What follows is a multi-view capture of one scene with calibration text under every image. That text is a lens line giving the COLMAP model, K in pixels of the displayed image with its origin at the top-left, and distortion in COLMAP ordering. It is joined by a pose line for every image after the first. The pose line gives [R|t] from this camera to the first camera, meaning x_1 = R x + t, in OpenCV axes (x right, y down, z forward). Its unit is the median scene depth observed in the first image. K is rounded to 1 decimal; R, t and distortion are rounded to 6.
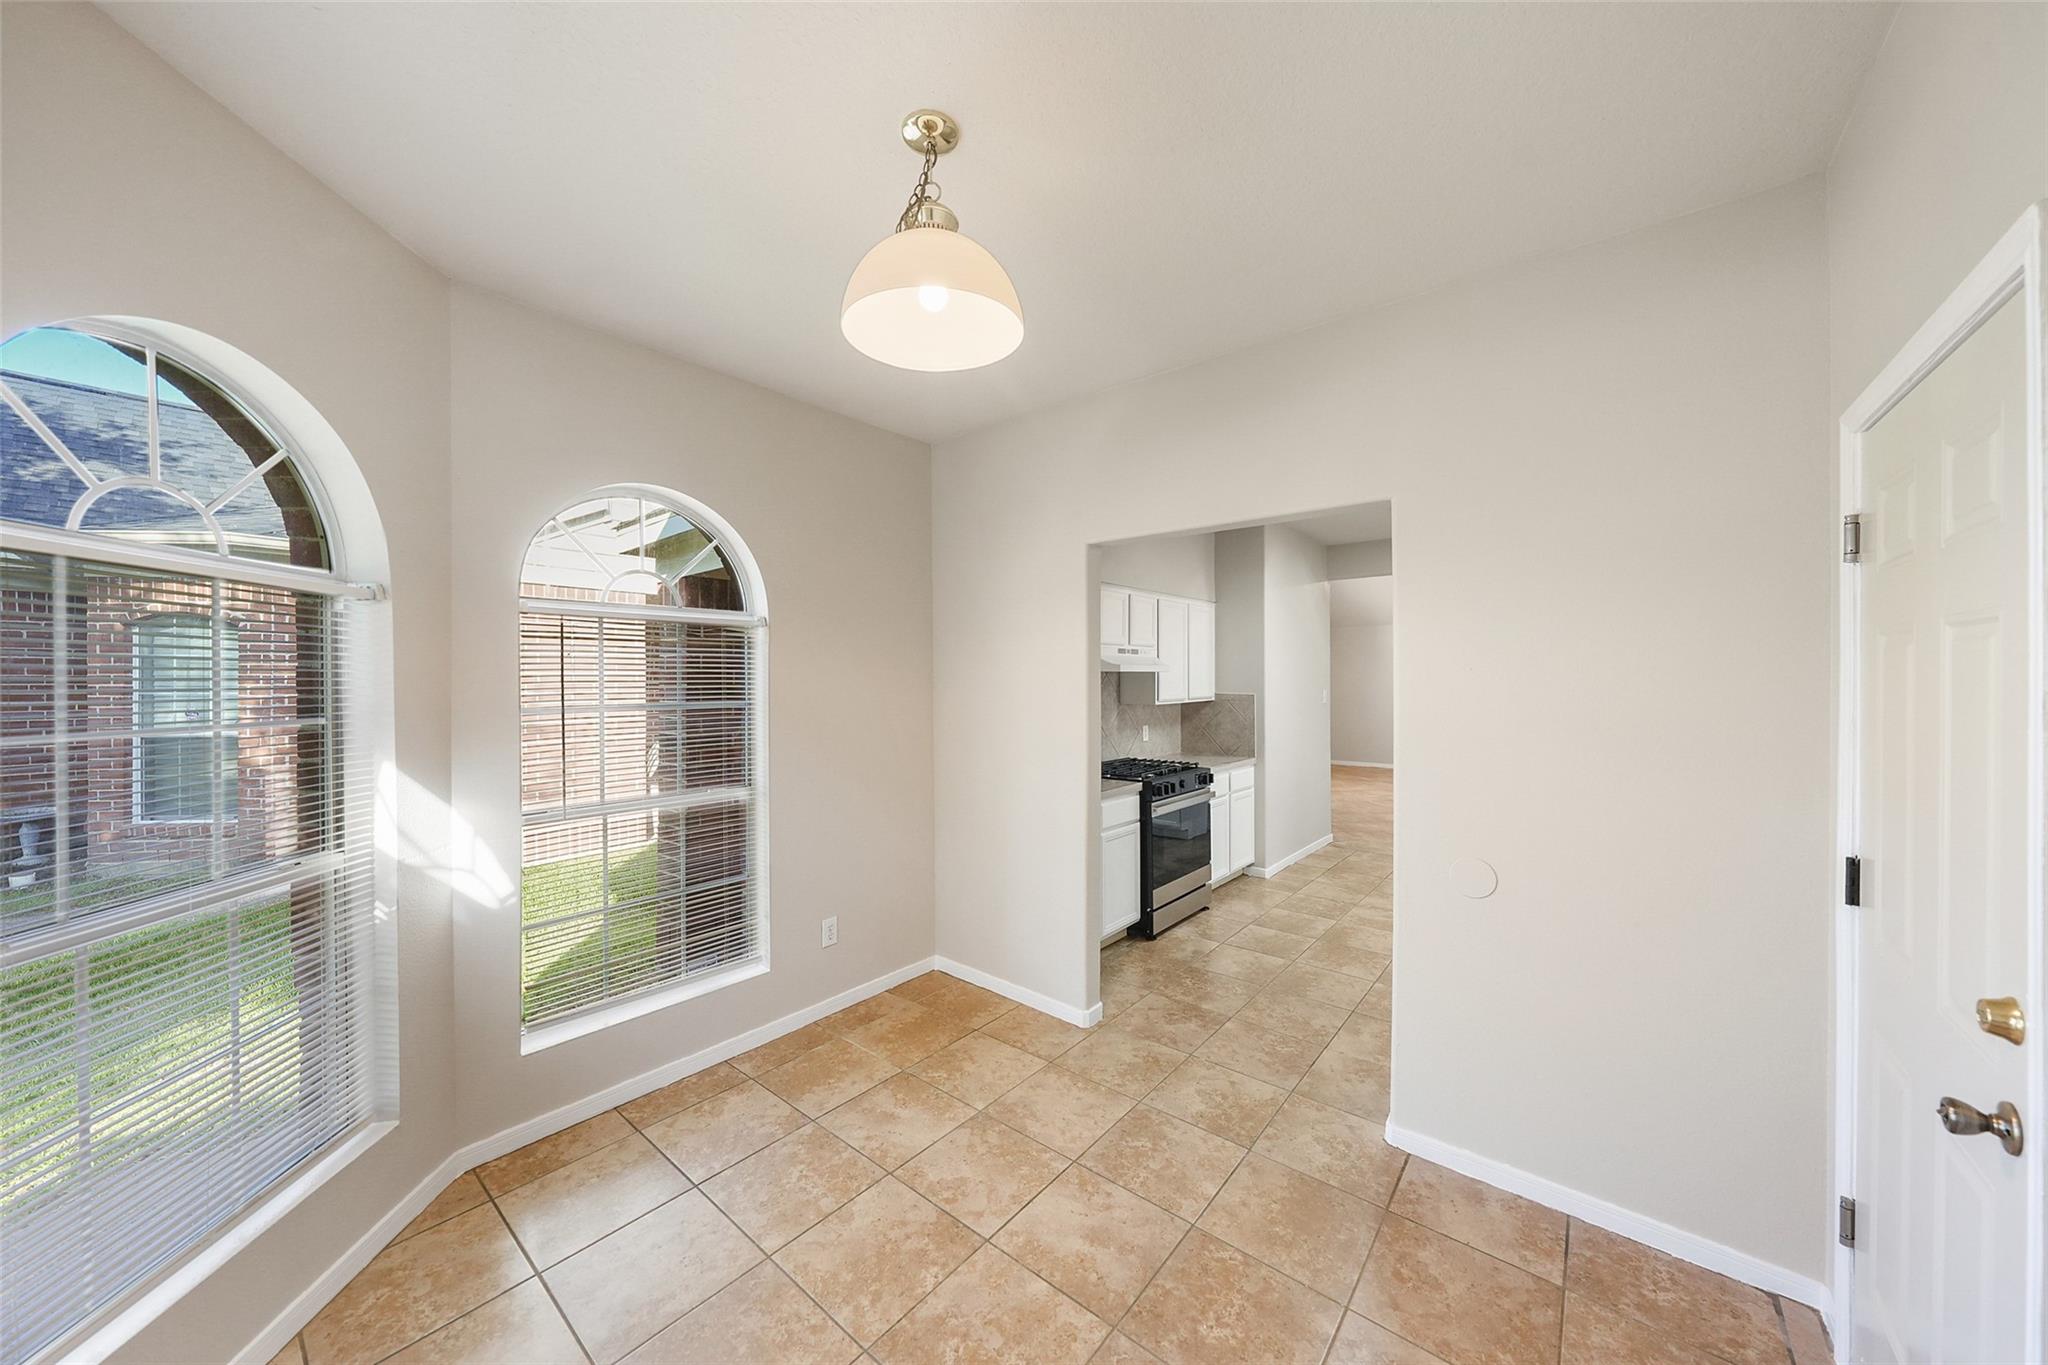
lens RADIAL K [[710.0, 0, 1022.6], [0, 710.0, 679.3], [0, 0, 1]] dist [-0.003776, 0.000956]
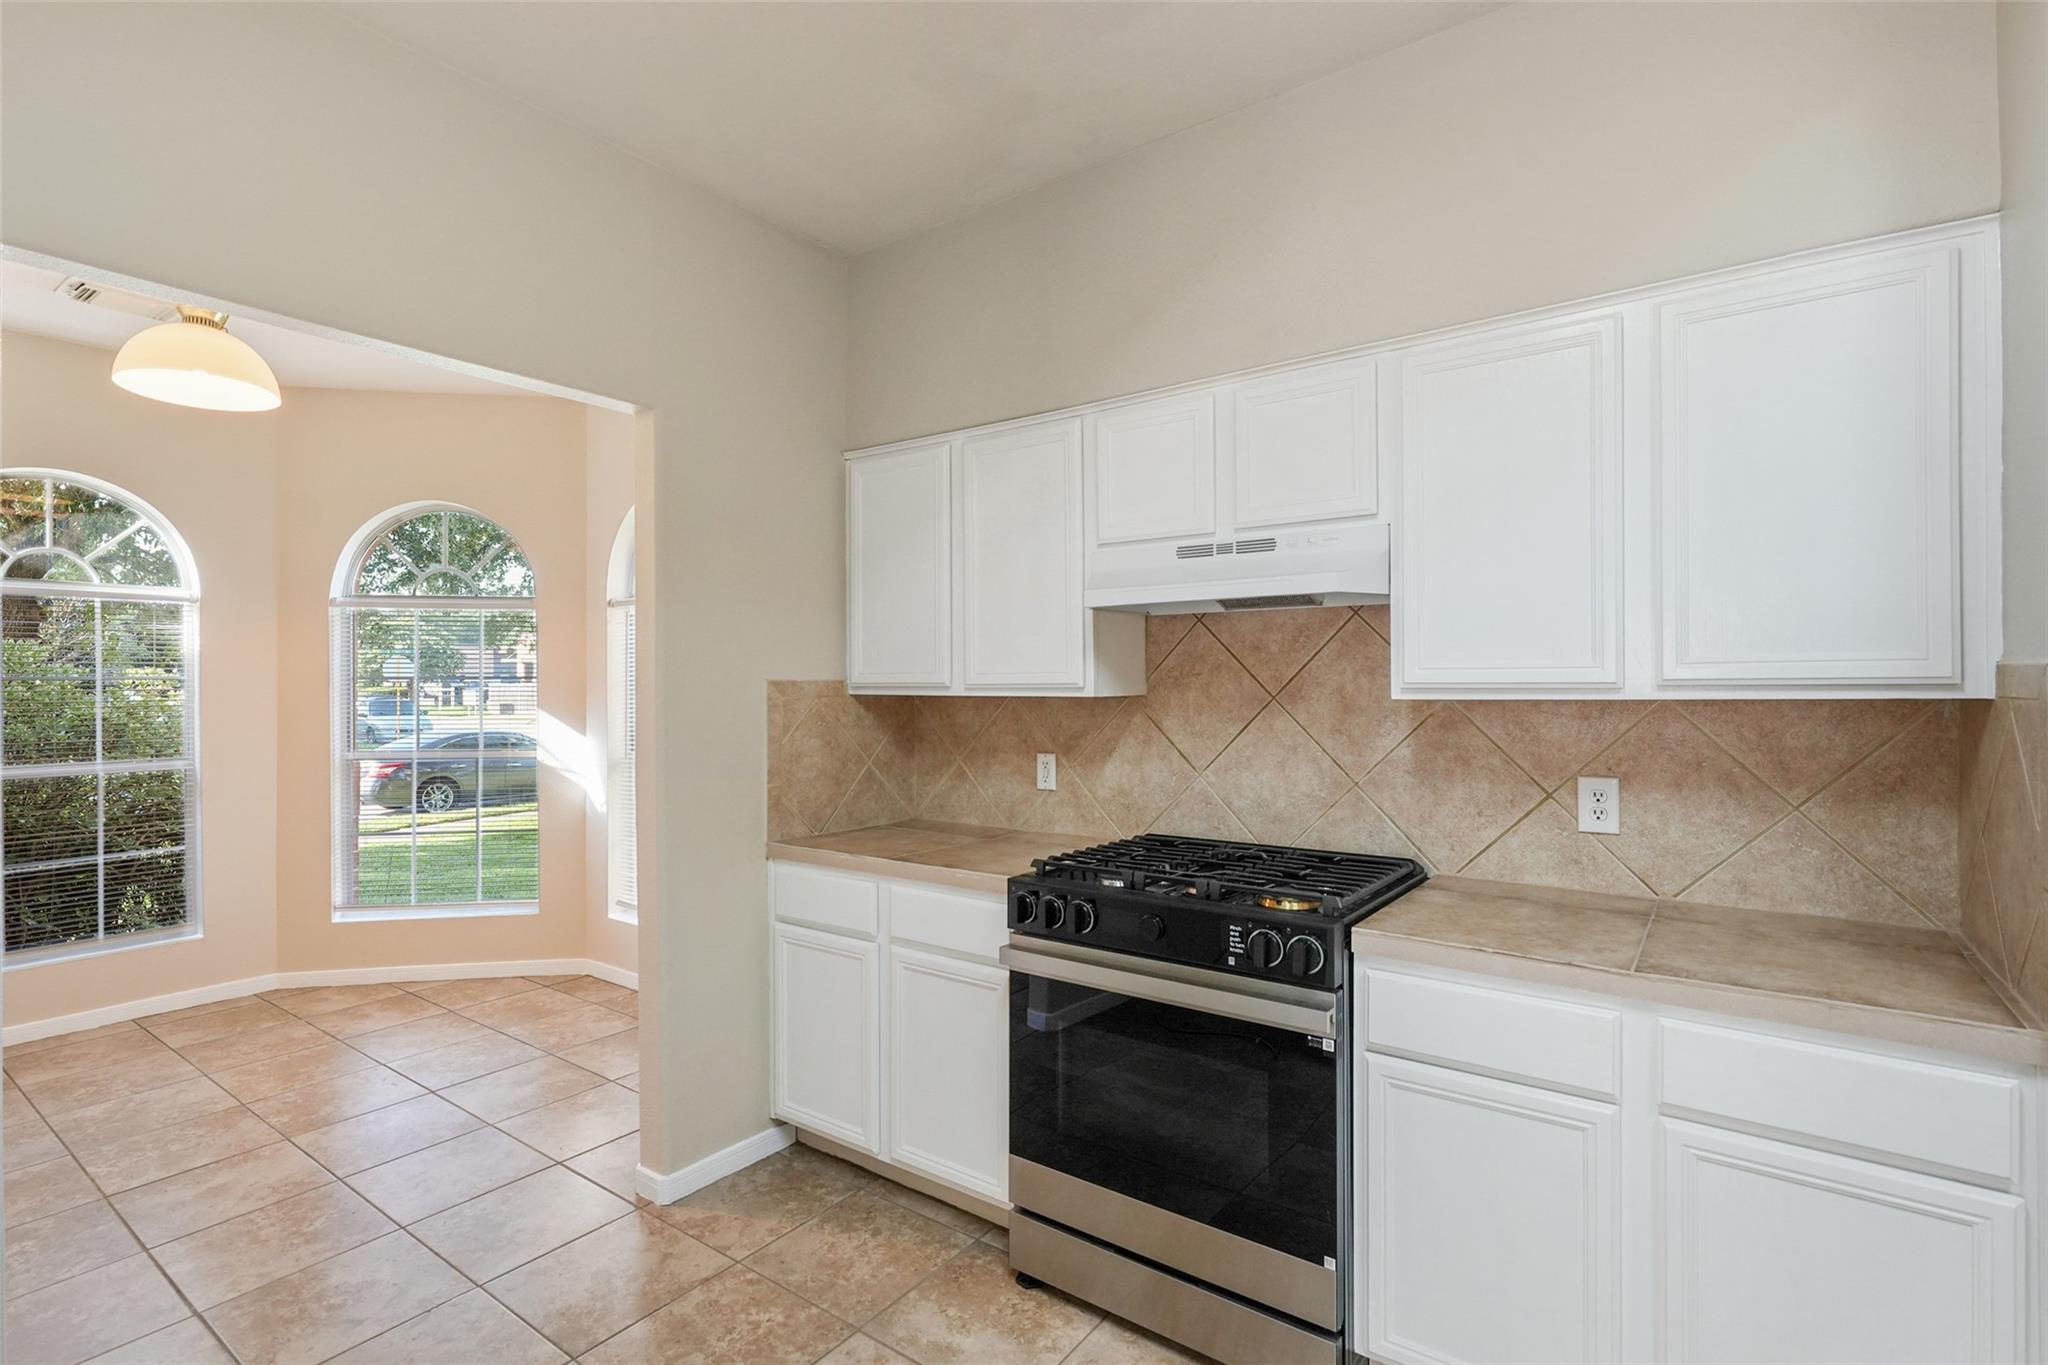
lens RADIAL K [[960.3, 0, 1023.5], [0, 960.3, 679.3], [0, 0, 1]] dist [-0.004463, 0.001201]
pose [[0.057544, -0.004106, -0.998335, 0.620245], [0.001472, 0.999991, -0.004028, 0.029315], [0.998342, -0.001238, 0.057549, 0.840777]]
